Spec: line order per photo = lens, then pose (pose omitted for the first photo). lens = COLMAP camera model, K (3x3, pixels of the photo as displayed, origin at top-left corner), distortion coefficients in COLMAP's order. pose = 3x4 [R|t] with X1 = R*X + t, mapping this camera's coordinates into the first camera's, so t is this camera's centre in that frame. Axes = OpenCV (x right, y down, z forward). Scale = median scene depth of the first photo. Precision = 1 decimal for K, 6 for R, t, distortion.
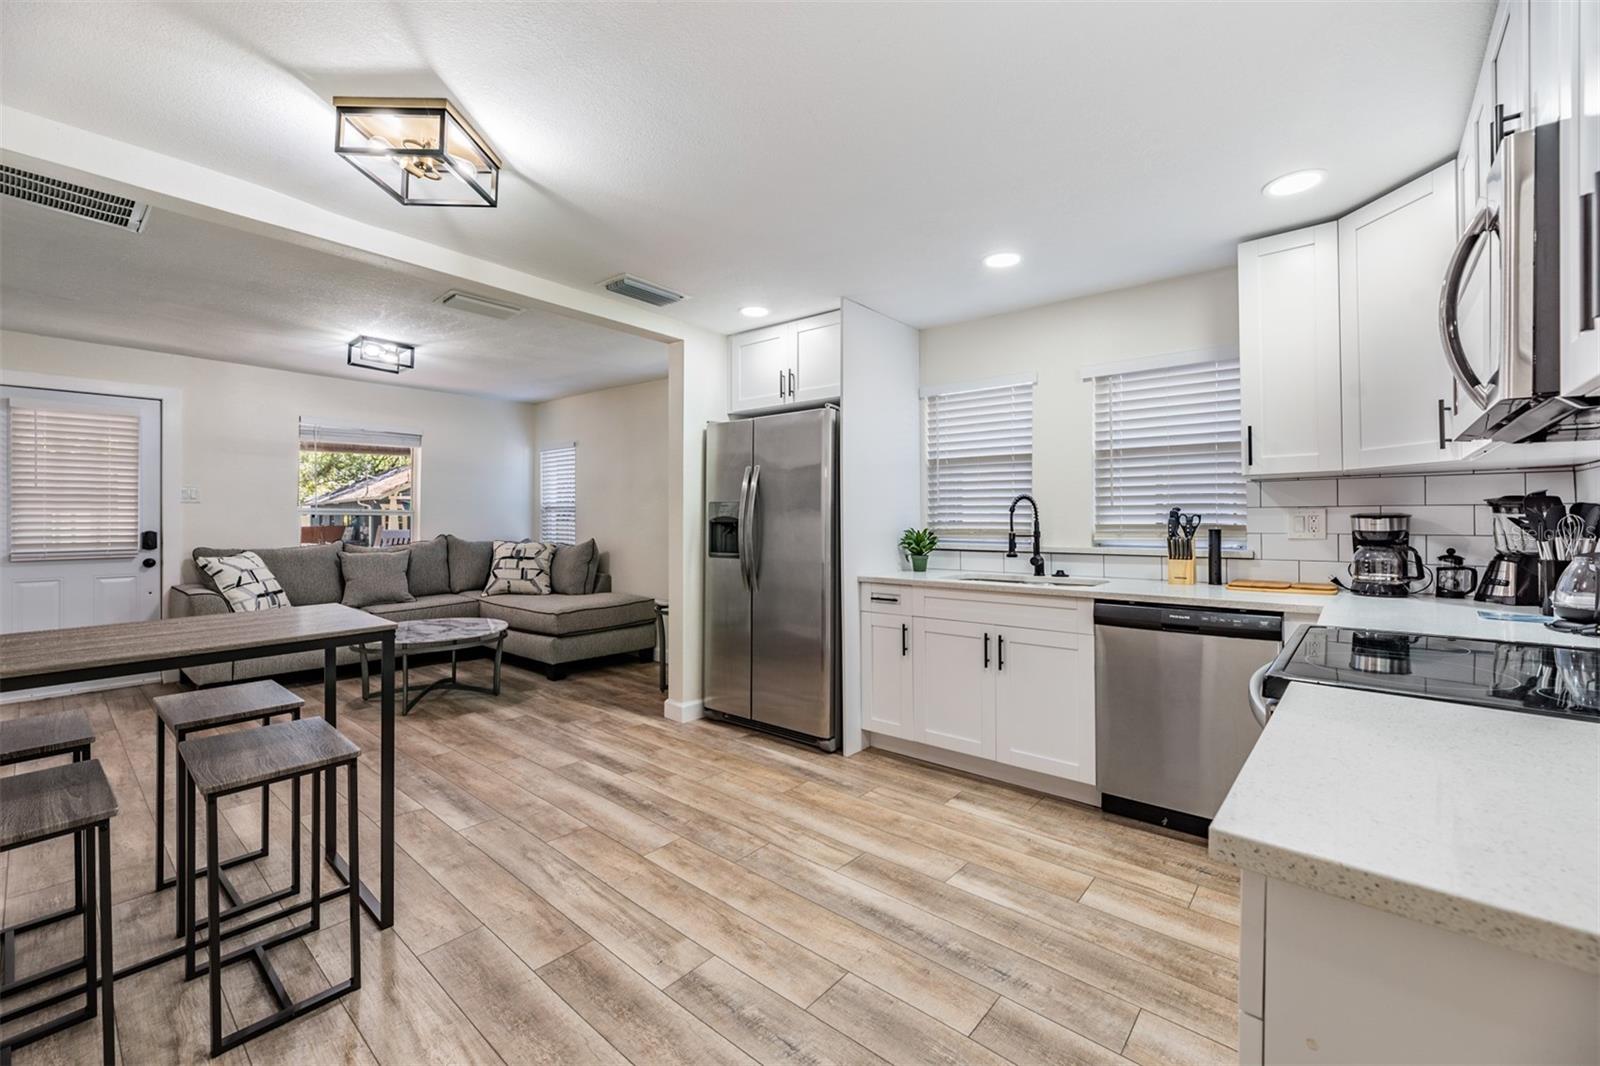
lens RADIAL K [[649.5, 0, 794.1], [0, 649.5, 524.3], [0, 0, 1]] dist [-0.003848, 0.001400]
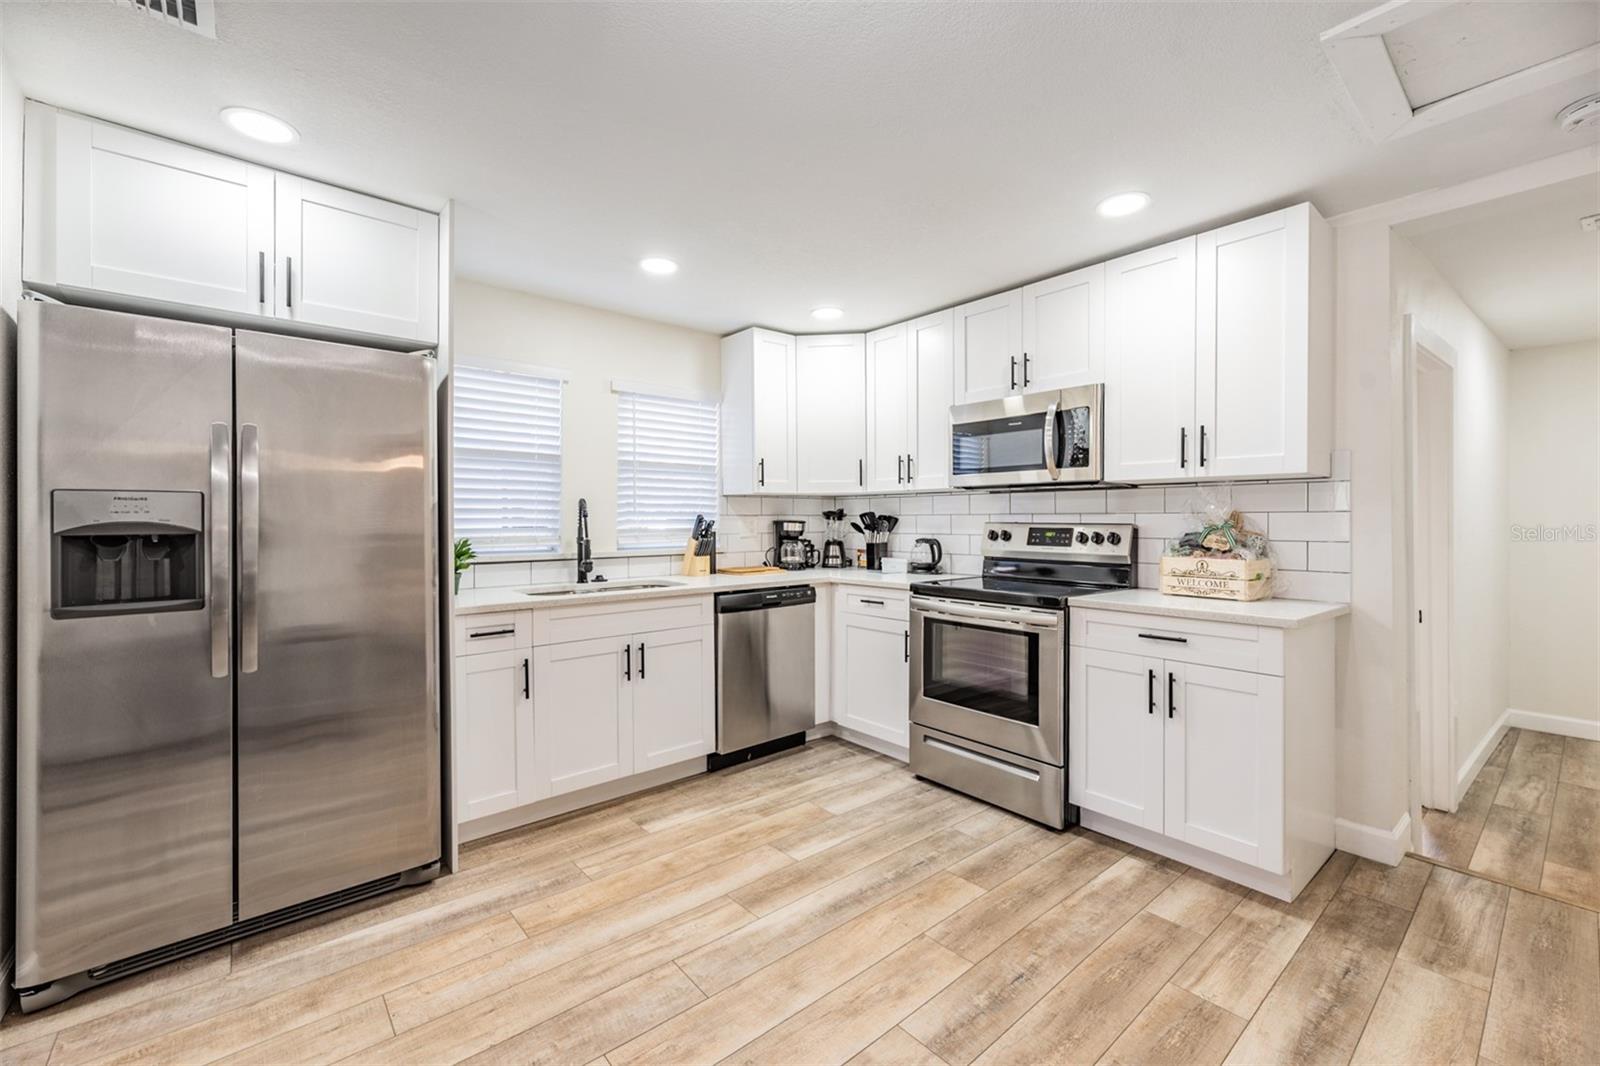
lens RADIAL K [[649.5, 0, 803.1], [0, 649.5, 526.0], [0, 0, 1]] dist [-0.003848, 0.001400]
pose [[0.162371, -0.007329, 0.986703, -0.551585], [0.010691, 0.999927, 0.005668, -0.007920], [-0.986672, 0.009629, 0.162437, 0.539789]]
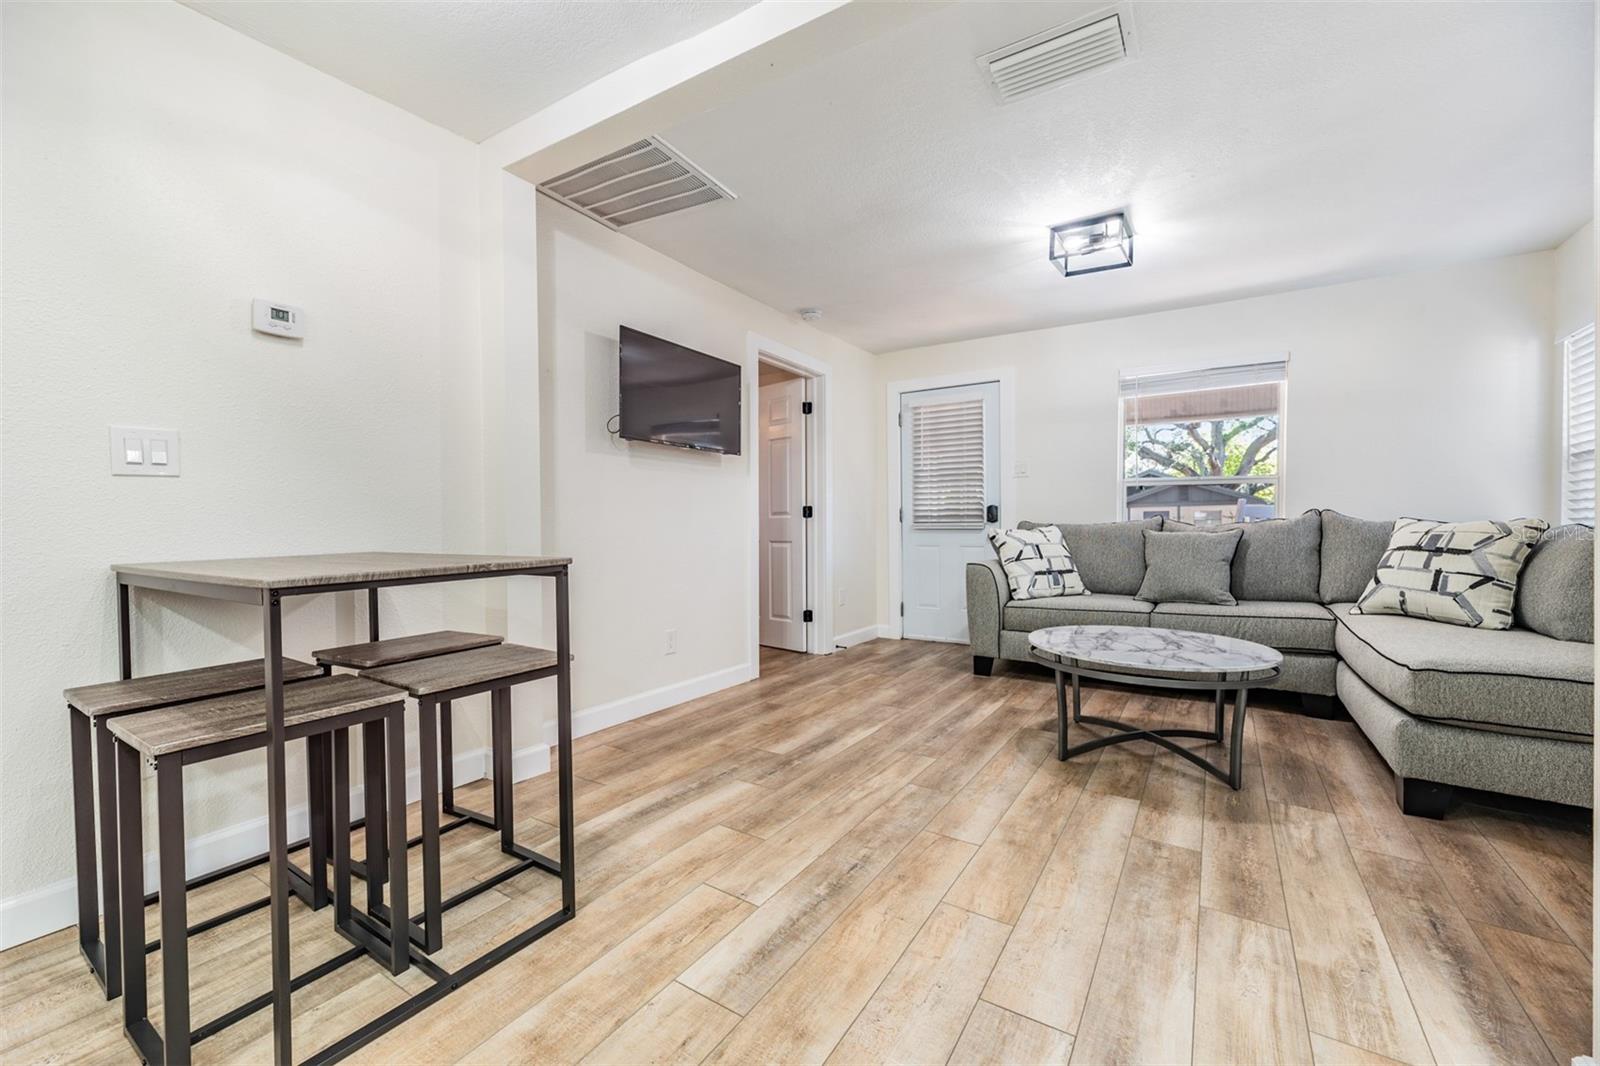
lens RADIAL K [[649.5, 0, 795.1], [0, 649.5, 533.5], [0, 0, 1]] dist [-0.003848, 0.001400]
pose [[0.131212, 0.014865, -0.991243, 0.026329], [-0.008413, 0.999868, 0.013881, 0.065118], [0.991319, 0.006518, 0.131320, 0.779673]]
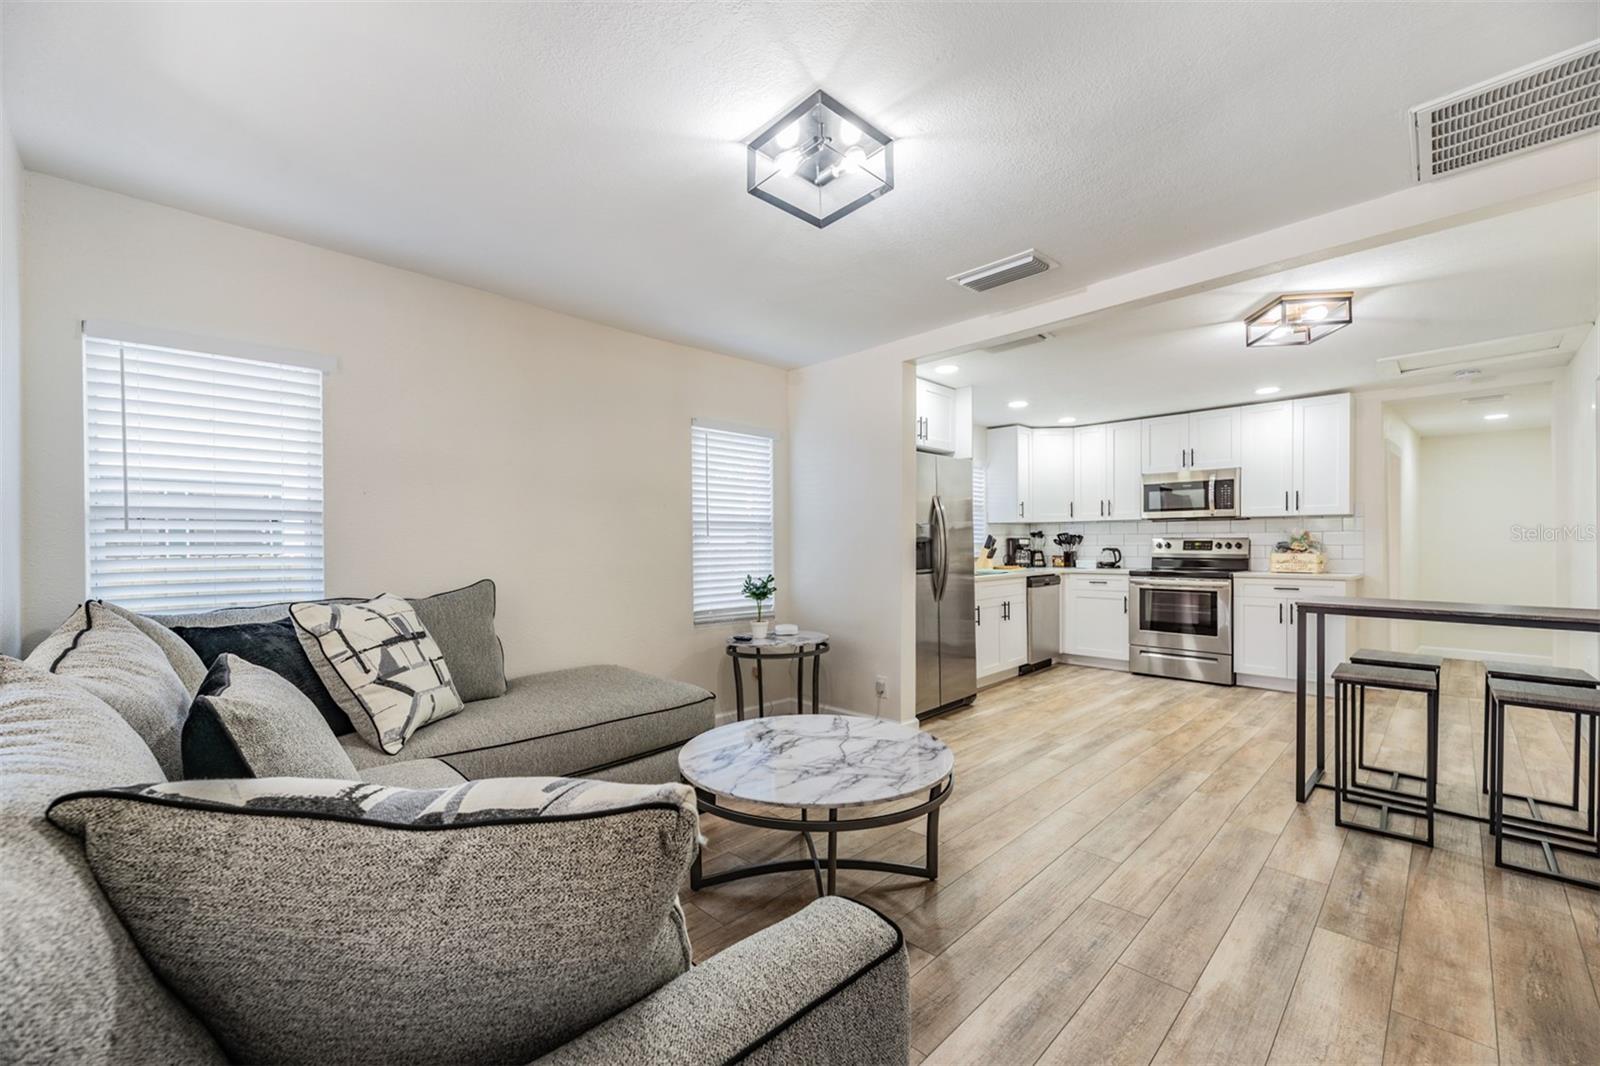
lens RADIAL K [[649.5, 0, 796.3], [0, 649.5, 547.2], [0, 0, 1]] dist [-0.003848, 0.001400]
pose [[0.085644, -0.006066, 0.996307, -1.437185], [0.015975, 0.999861, 0.004715, -0.003467], [-0.996198, 0.015512, 0.085729, 1.301471]]
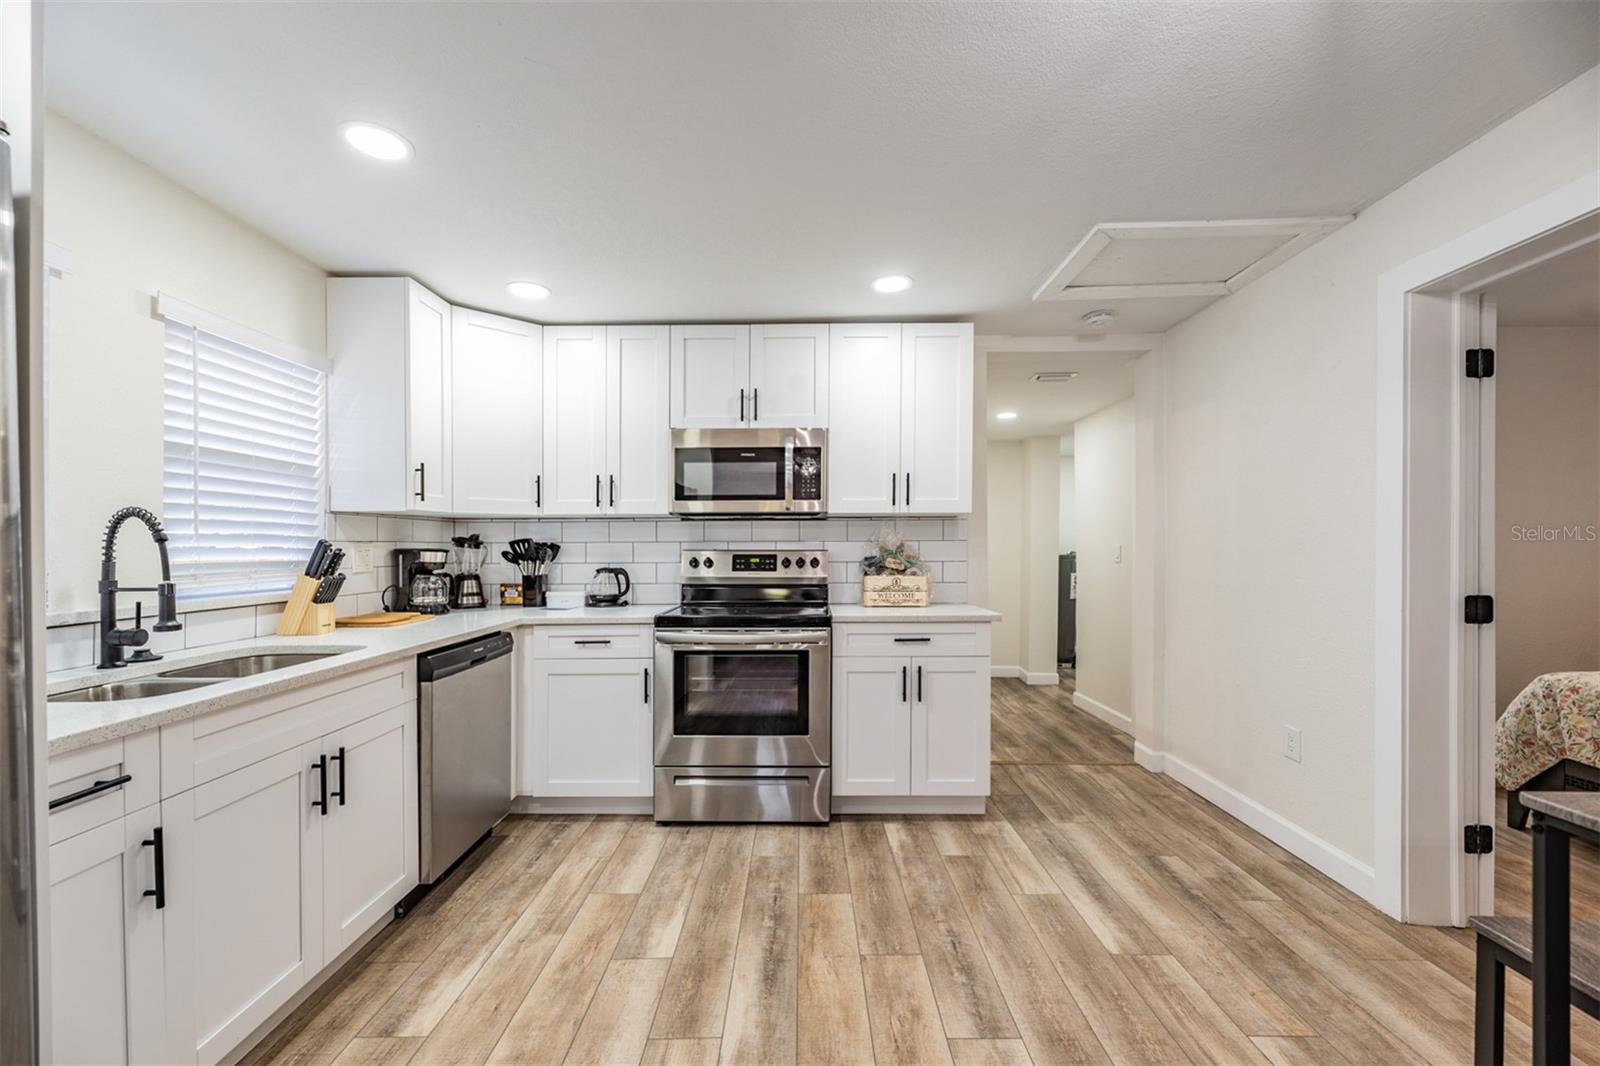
lens RADIAL K [[649.5, 0, 797.2], [0, 649.5, 554.0], [0, 0, 1]] dist [-0.003848, 0.001400]
pose [[-0.637838, -0.003812, 0.770161, -0.375312], [0.013538, 0.999778, 0.016160, -0.011785], [-0.770052, 0.020734, -0.637645, 0.950569]]
